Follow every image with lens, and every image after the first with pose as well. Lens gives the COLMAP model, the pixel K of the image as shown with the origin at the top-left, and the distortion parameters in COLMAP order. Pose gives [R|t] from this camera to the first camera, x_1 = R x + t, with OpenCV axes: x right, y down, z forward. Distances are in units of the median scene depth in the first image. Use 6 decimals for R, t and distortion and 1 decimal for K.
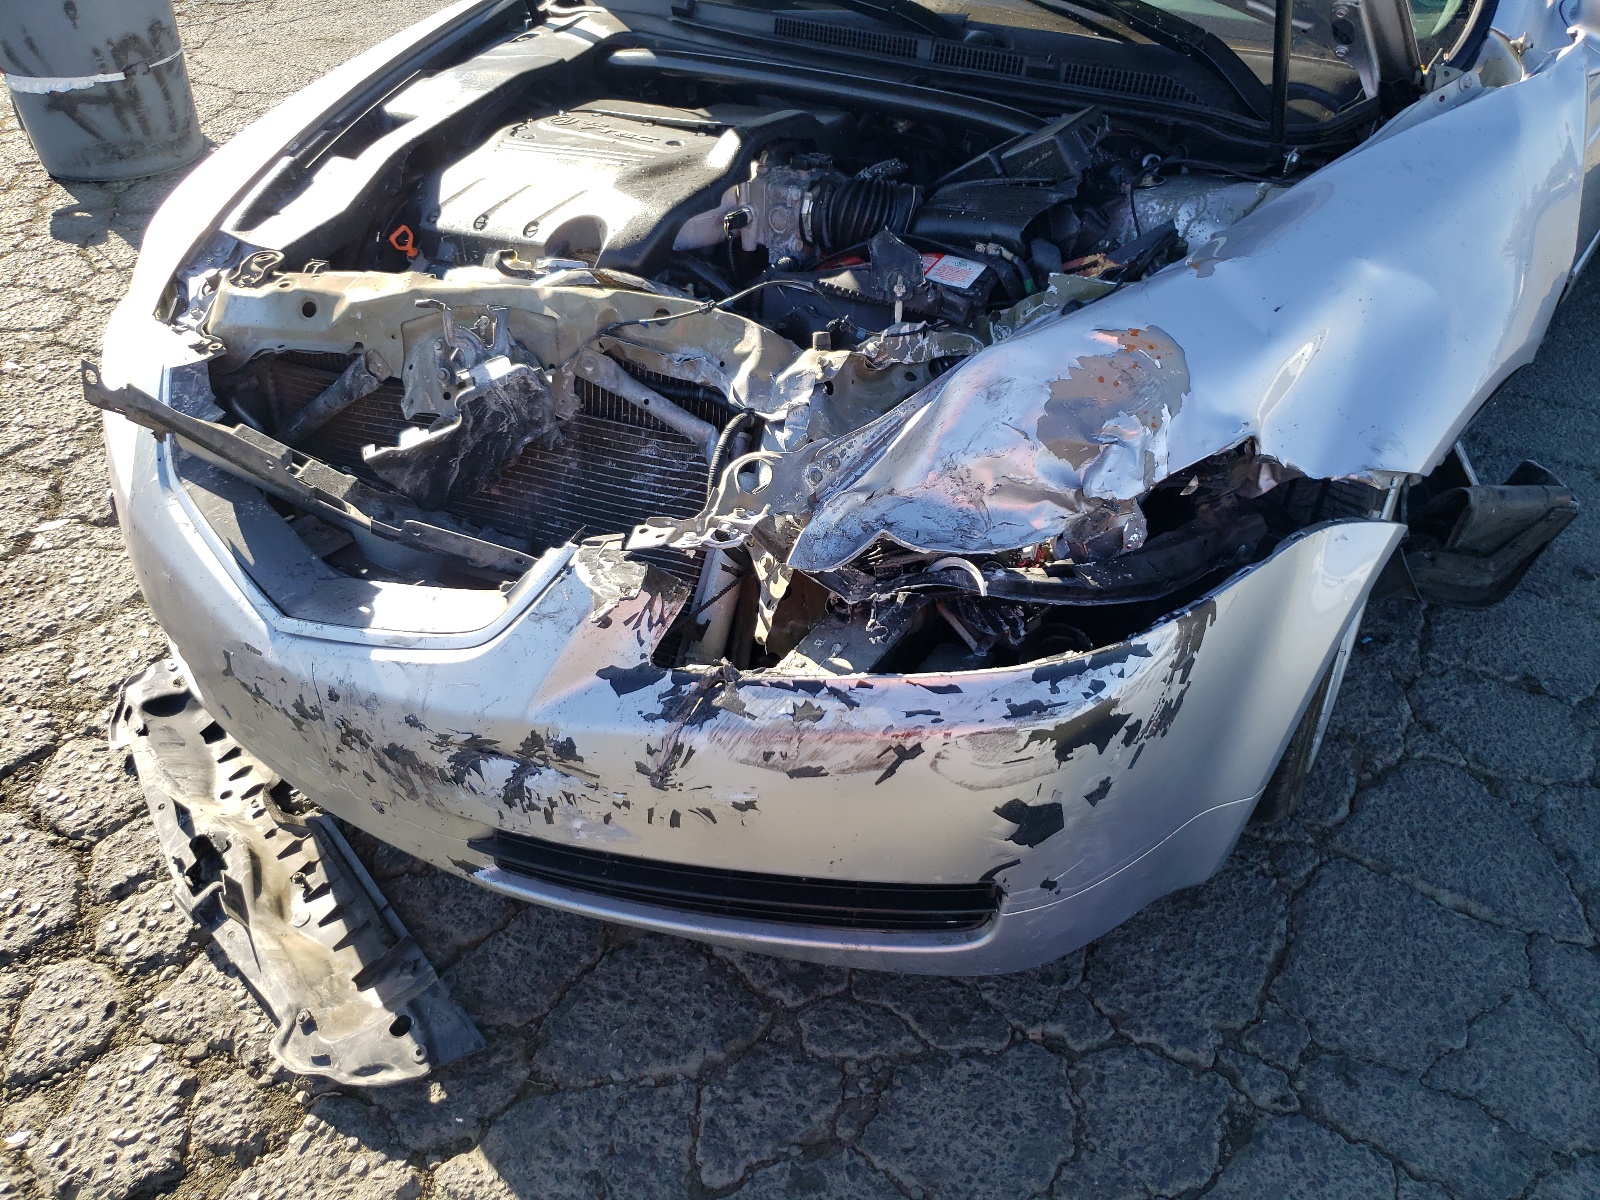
lens RADIAL K [[1219.5, 0, 862.4], [0, 1219.5, 601.1], [0, 0, 1]] dist [0.095382, -0.110130]
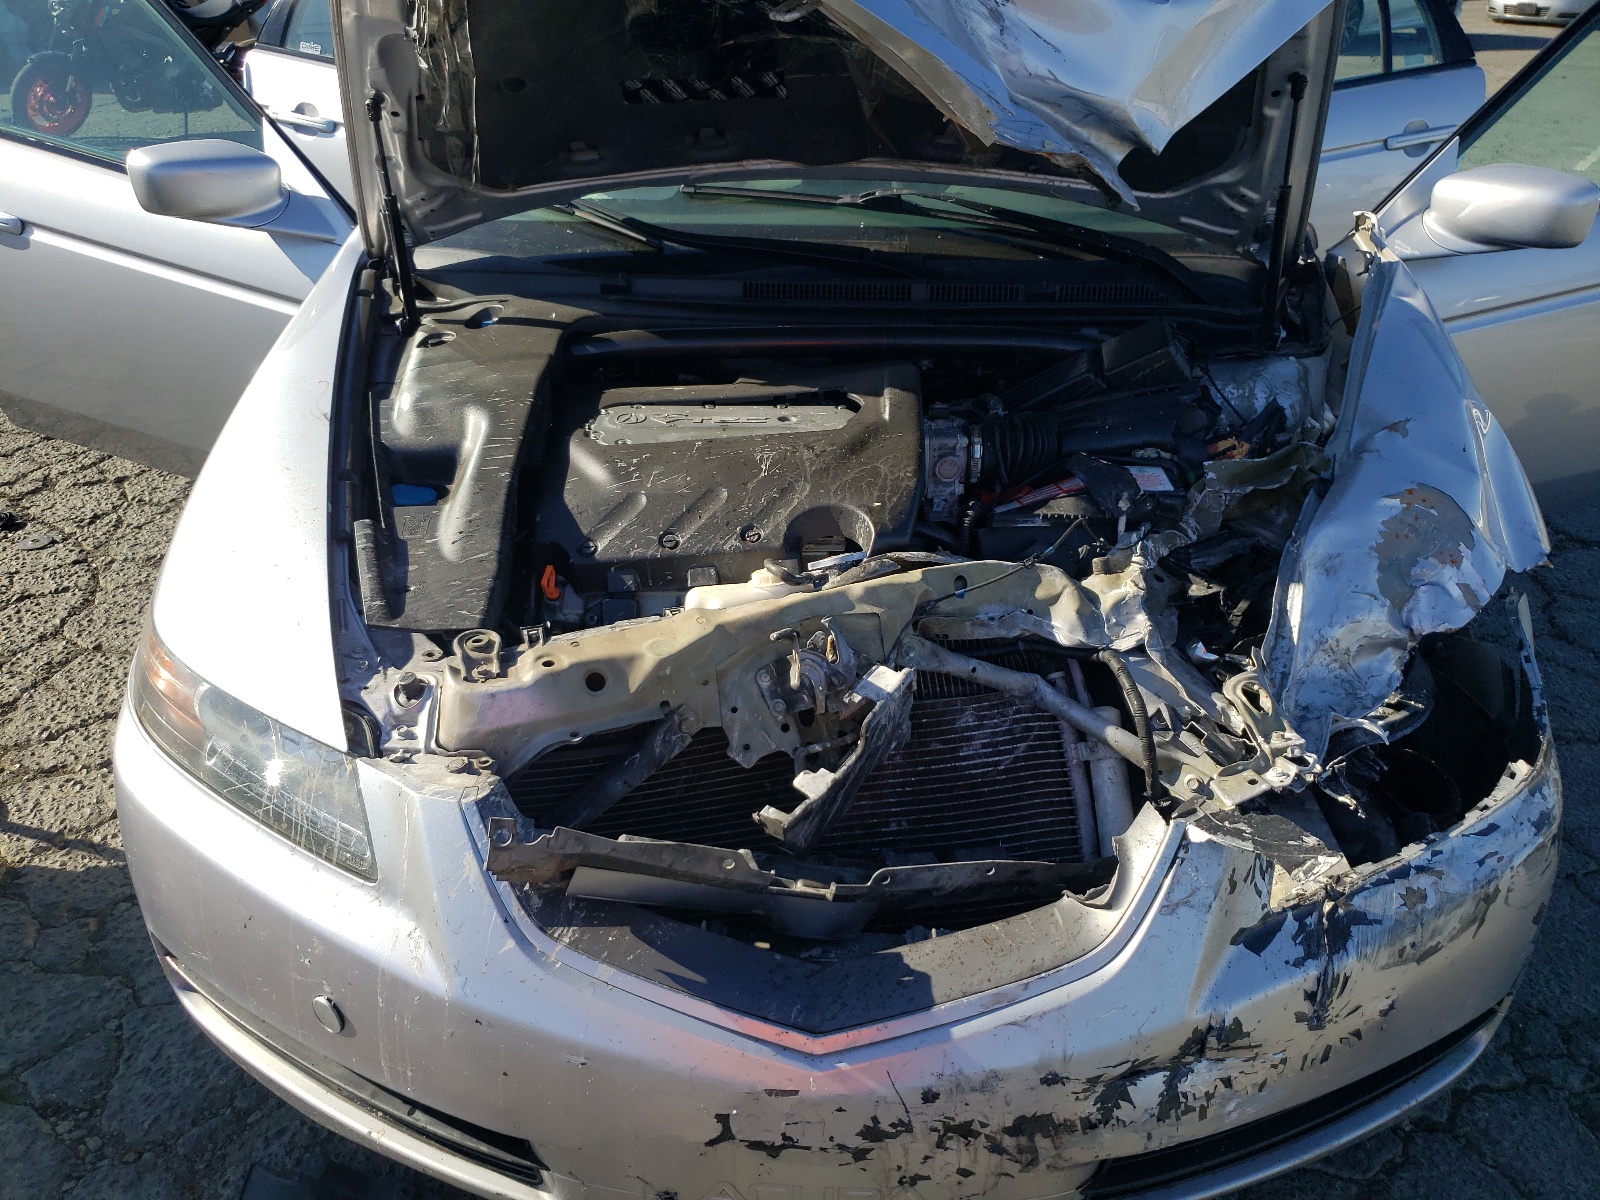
lens RADIAL K [[1211.0, 0, 801.5], [0, 1211.0, 648.4], [0, 0, 1]] dist [0.117417, -0.146964]
pose [[0.827193, -0.268421, 0.493661, -0.784297], [0.315874, 0.948706, -0.013442, -0.217625], [-0.464731, 0.167054, 0.869550, 0.240529]]
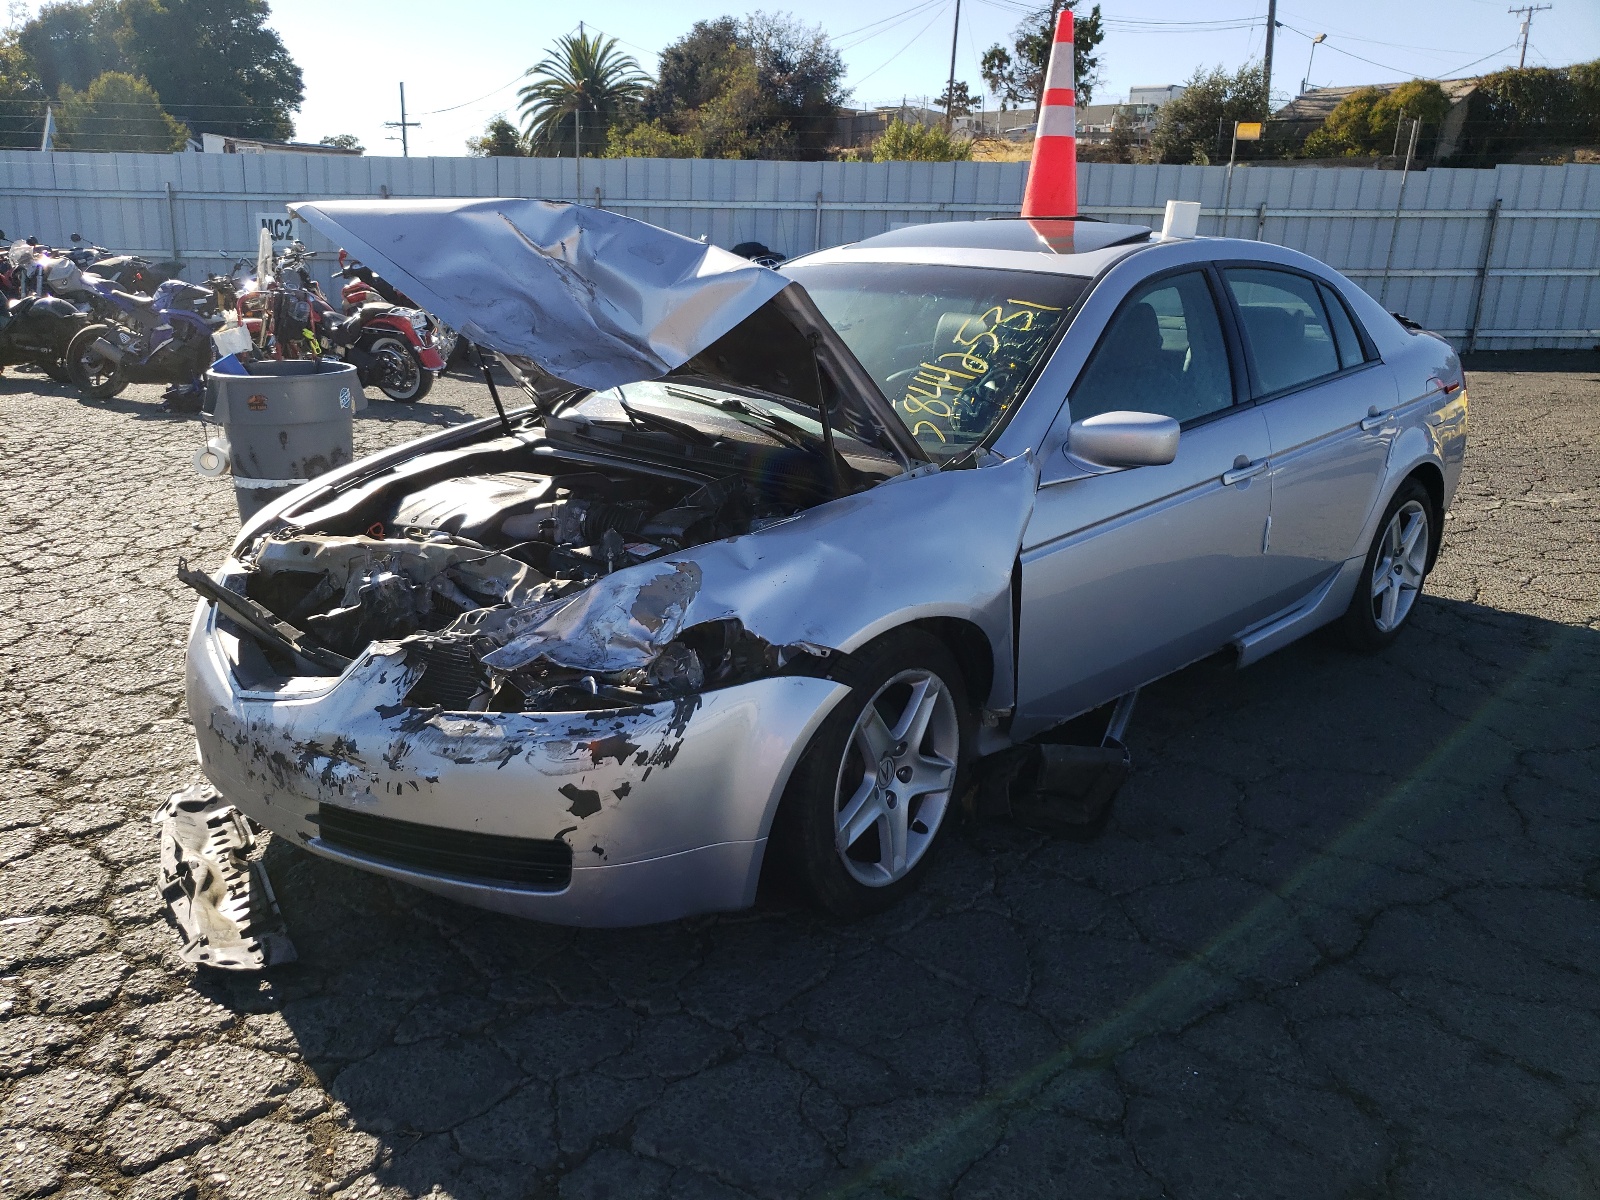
lens RADIAL K [[1211.0, 0, 801.5], [0, 1211.0, 648.4], [0, 0, 1]] dist [0.117417, -0.146964]
pose [[0.985402, 0.061863, -0.158604, 0.631101], [-0.108738, 0.945550, -0.306776, 0.416614], [0.130989, 0.319544, 0.938474, -0.632119]]
